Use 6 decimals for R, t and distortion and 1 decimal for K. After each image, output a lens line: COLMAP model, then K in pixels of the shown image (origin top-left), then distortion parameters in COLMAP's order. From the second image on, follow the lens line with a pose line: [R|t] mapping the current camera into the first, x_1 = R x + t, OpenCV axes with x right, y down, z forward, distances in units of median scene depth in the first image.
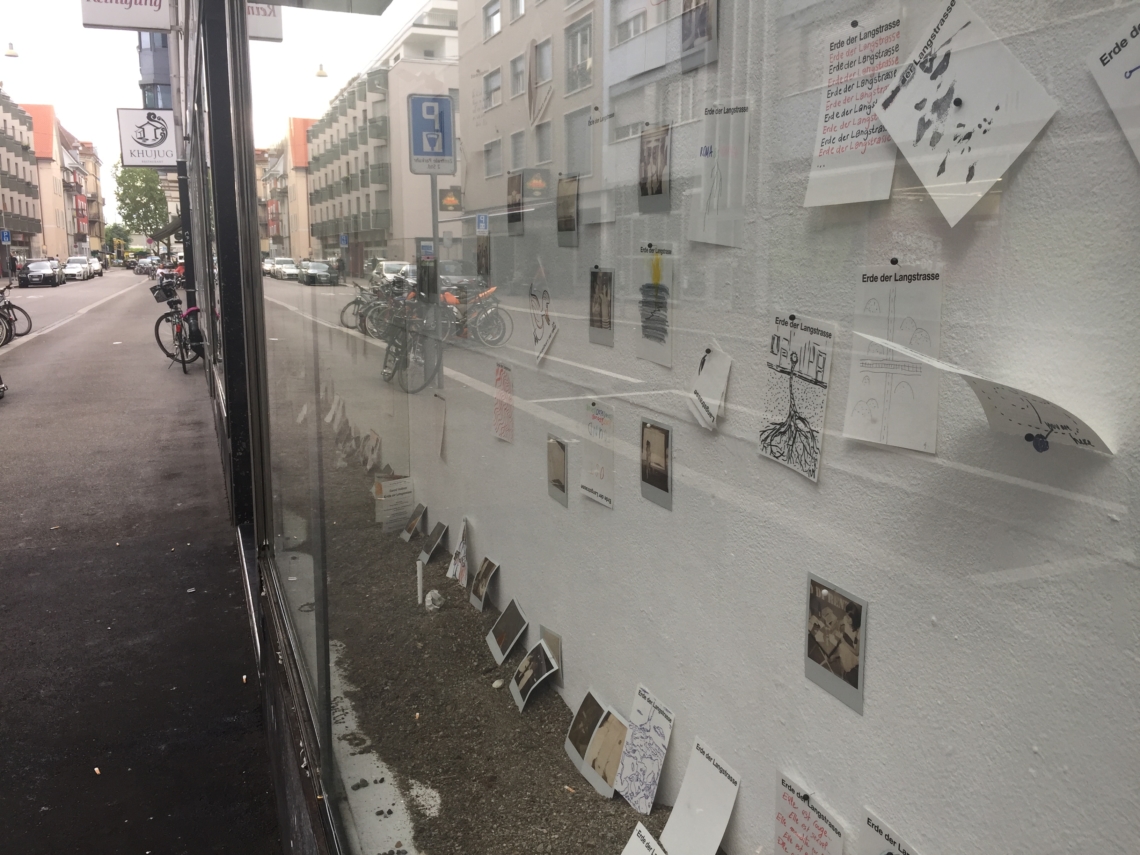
lens RADIAL K [[980.2, 0, 570.0], [0, 980.2, 427.5], [0, 0, 1]] dist [0.068569, -0.110190]
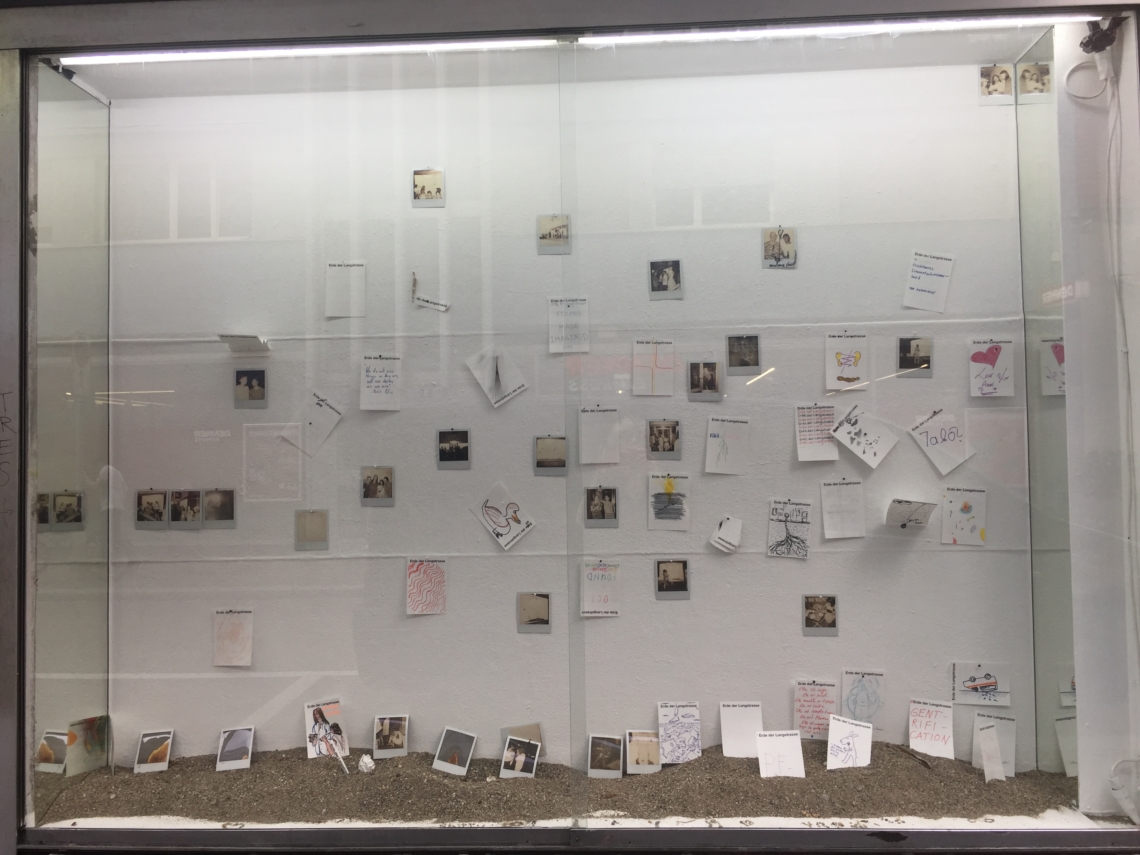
lens RADIAL K [[980.2, 0, 570.0], [0, 980.2, 427.5], [0, 0, 1]] dist [0.068569, -0.110190]
pose [[0.409168, 0.016678, 0.912307, -2.534061], [0.175396, 0.979750, -0.096576, -0.153826], [-0.895443, 0.199531, 0.397957, 0.423229]]
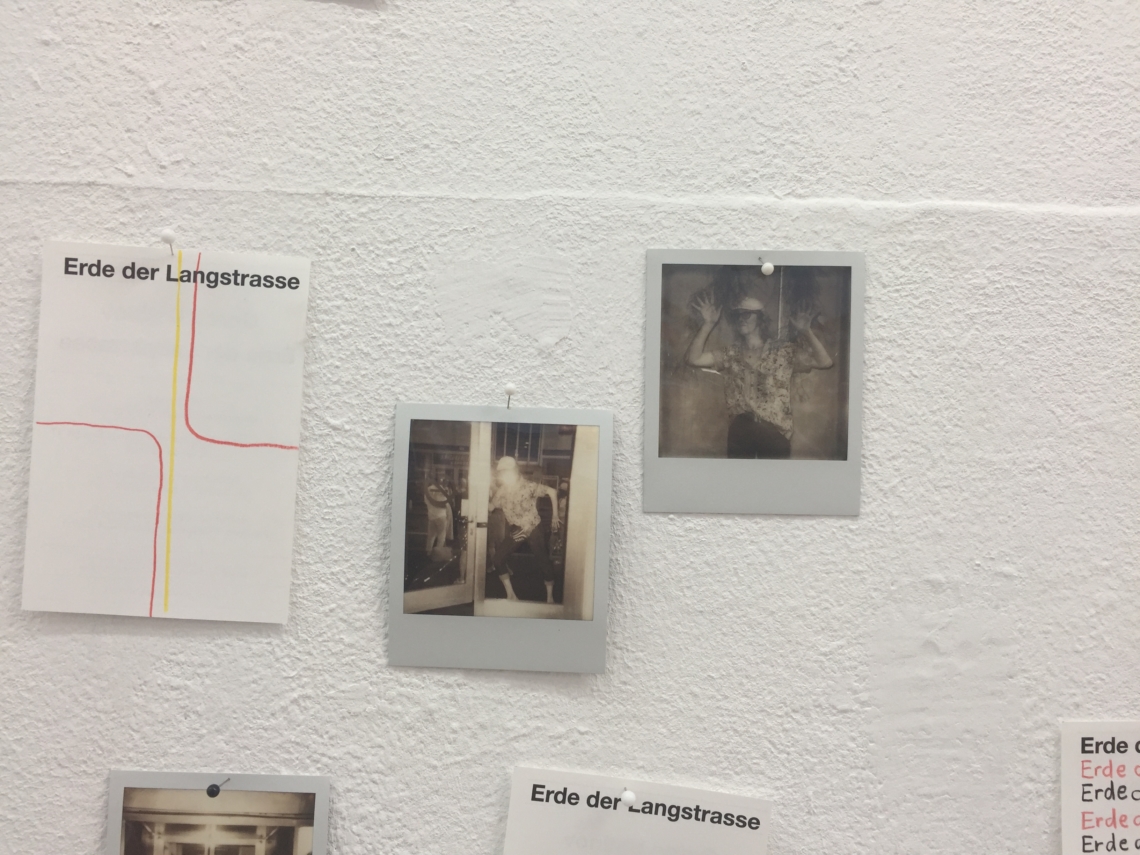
lens RADIAL K [[980.2, 0, 570.0], [0, 980.2, 427.5], [0, 0, 1]] dist [0.068569, -0.110190]
pose [[0.371797, 0.016929, 0.928160, -0.243615], [0.131464, 0.988797, -0.070696, -0.497398], [-0.918958, 0.148304, 0.365406, 0.964911]]
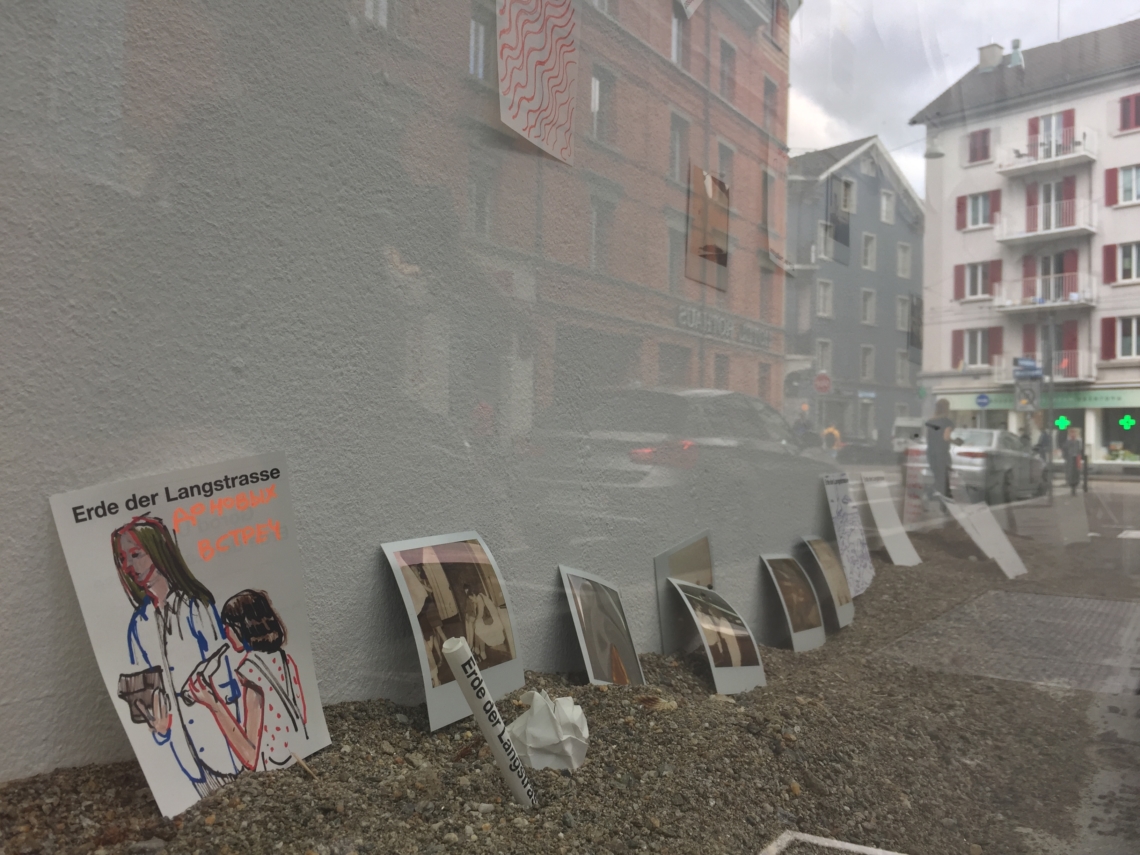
lens RADIAL K [[980.2, 0, 570.0], [0, 980.2, 427.5], [0, 0, 1]] dist [0.068569, -0.110190]
pose [[-0.576179, 0.007230, 0.817292, -0.749401], [0.124424, 0.989082, 0.078967, 0.177107], [-0.807797, 0.147190, -0.570788, 2.440311]]
